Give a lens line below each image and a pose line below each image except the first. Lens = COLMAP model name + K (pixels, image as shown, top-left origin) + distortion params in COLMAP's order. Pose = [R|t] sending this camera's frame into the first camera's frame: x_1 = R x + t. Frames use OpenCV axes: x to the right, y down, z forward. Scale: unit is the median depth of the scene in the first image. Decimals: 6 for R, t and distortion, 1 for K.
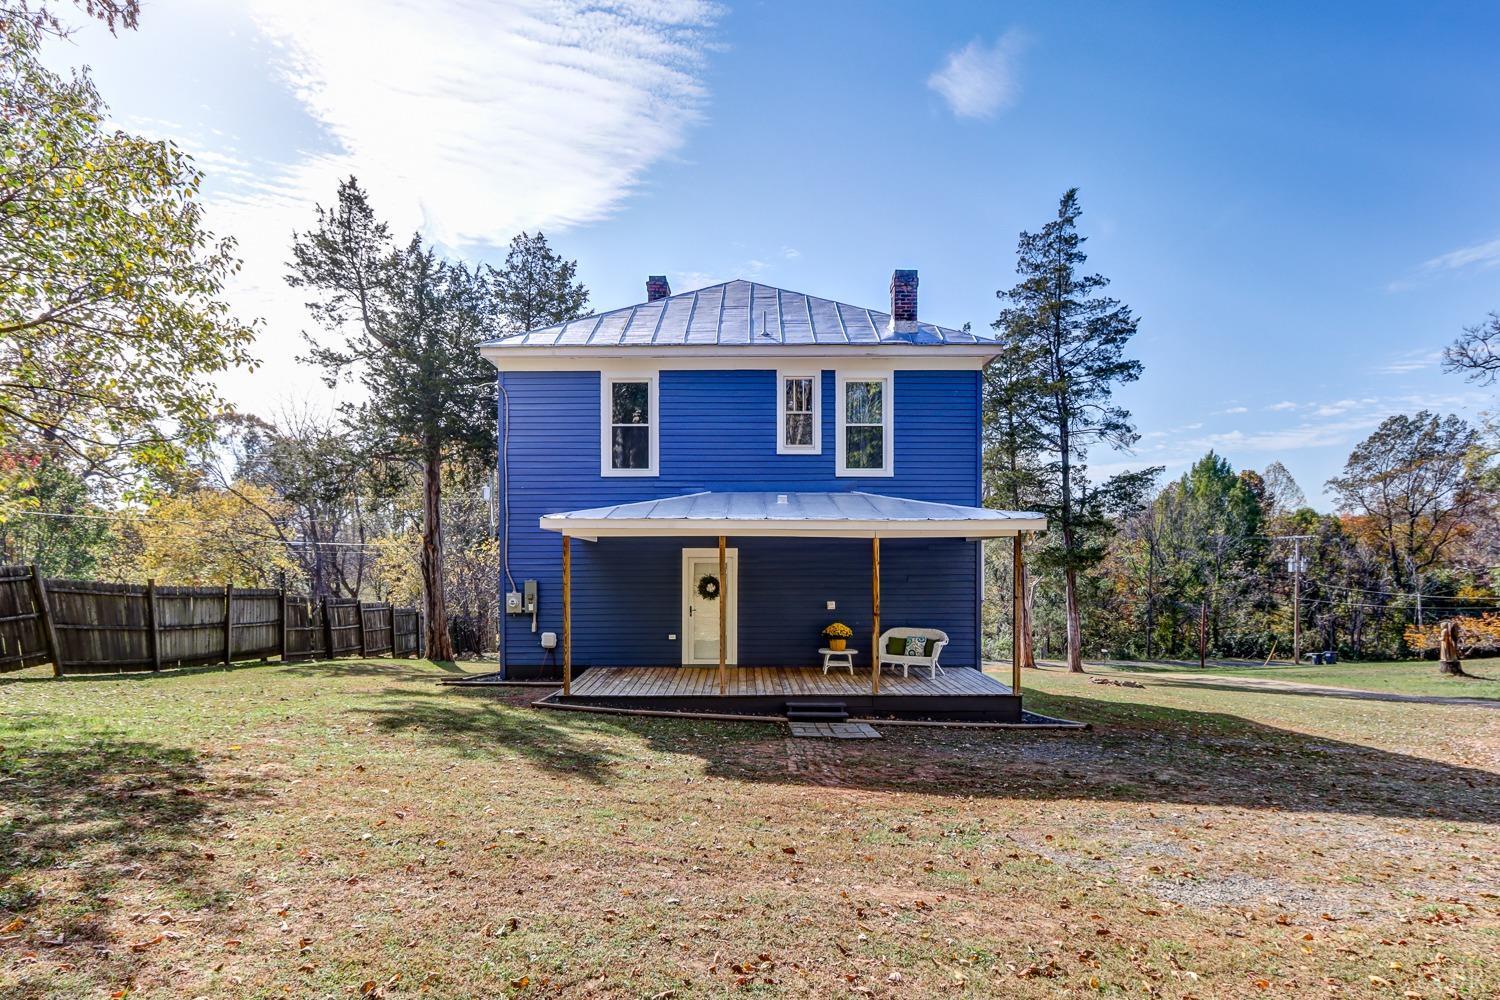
lens RADIAL K [[798.5, 0, 747.6], [0, 798.5, 591.4], [0, 0, 1]] dist [0.003510, -0.000408]
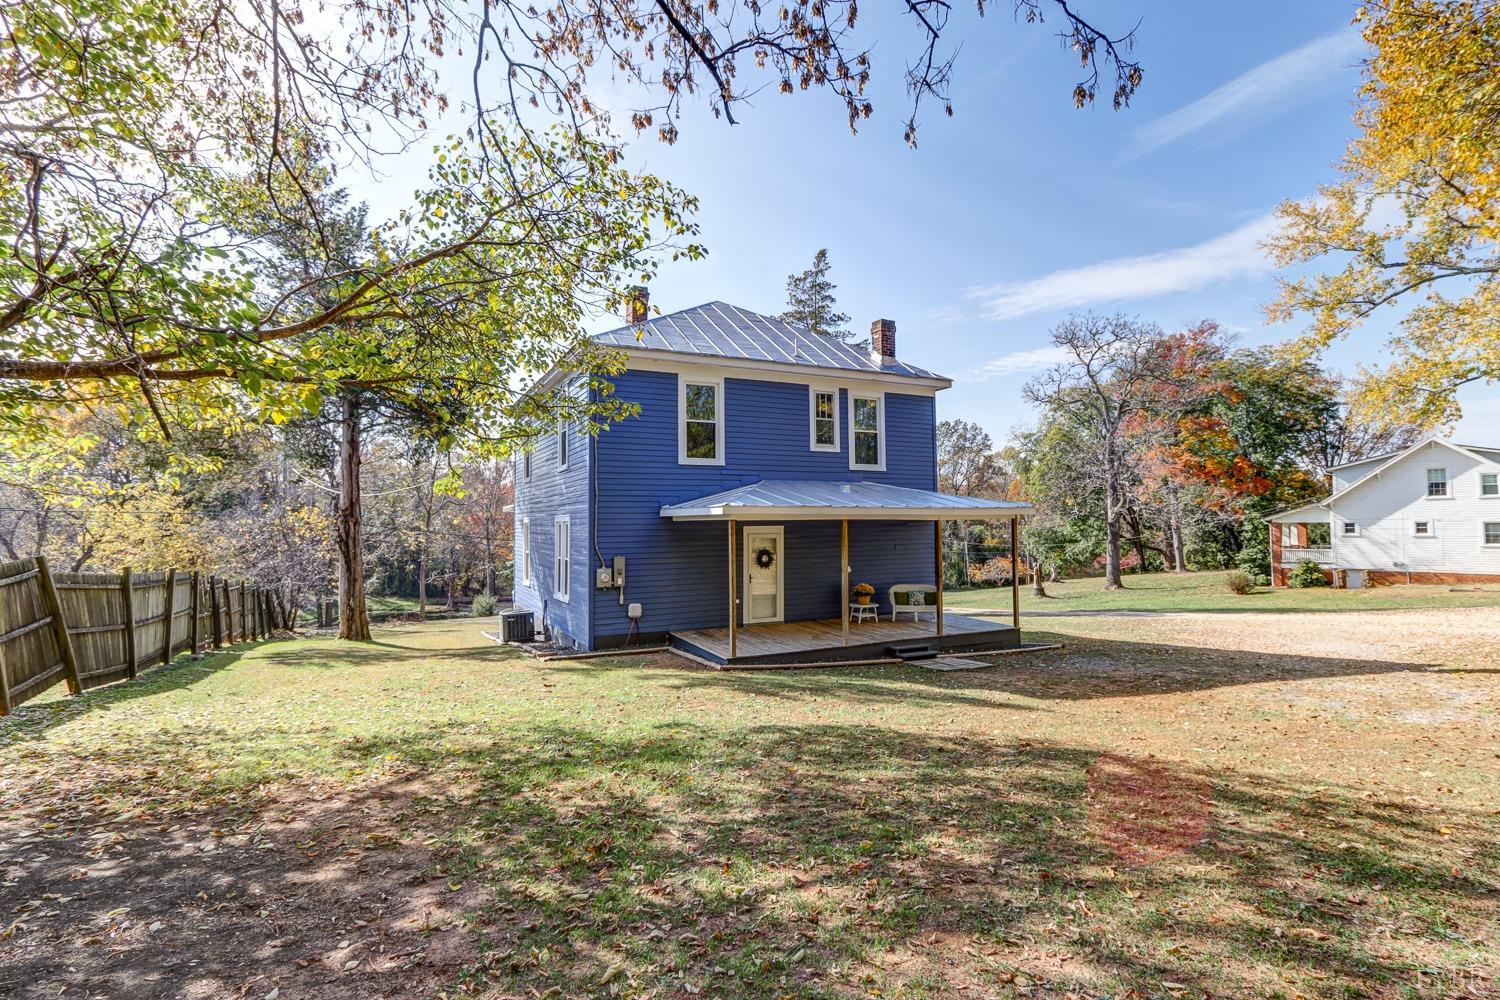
lens RADIAL K [[697.0, 0, 749.4], [0, 697.0, 507.7], [0, 0, 1]] dist [0.021496, -0.002579]
pose [[0.900986, 0.002526, 0.433841, -0.527018], [0.021753, 0.998462, -0.050991, -0.028311], [-0.433302, 0.055379, 0.899546, 0.053996]]
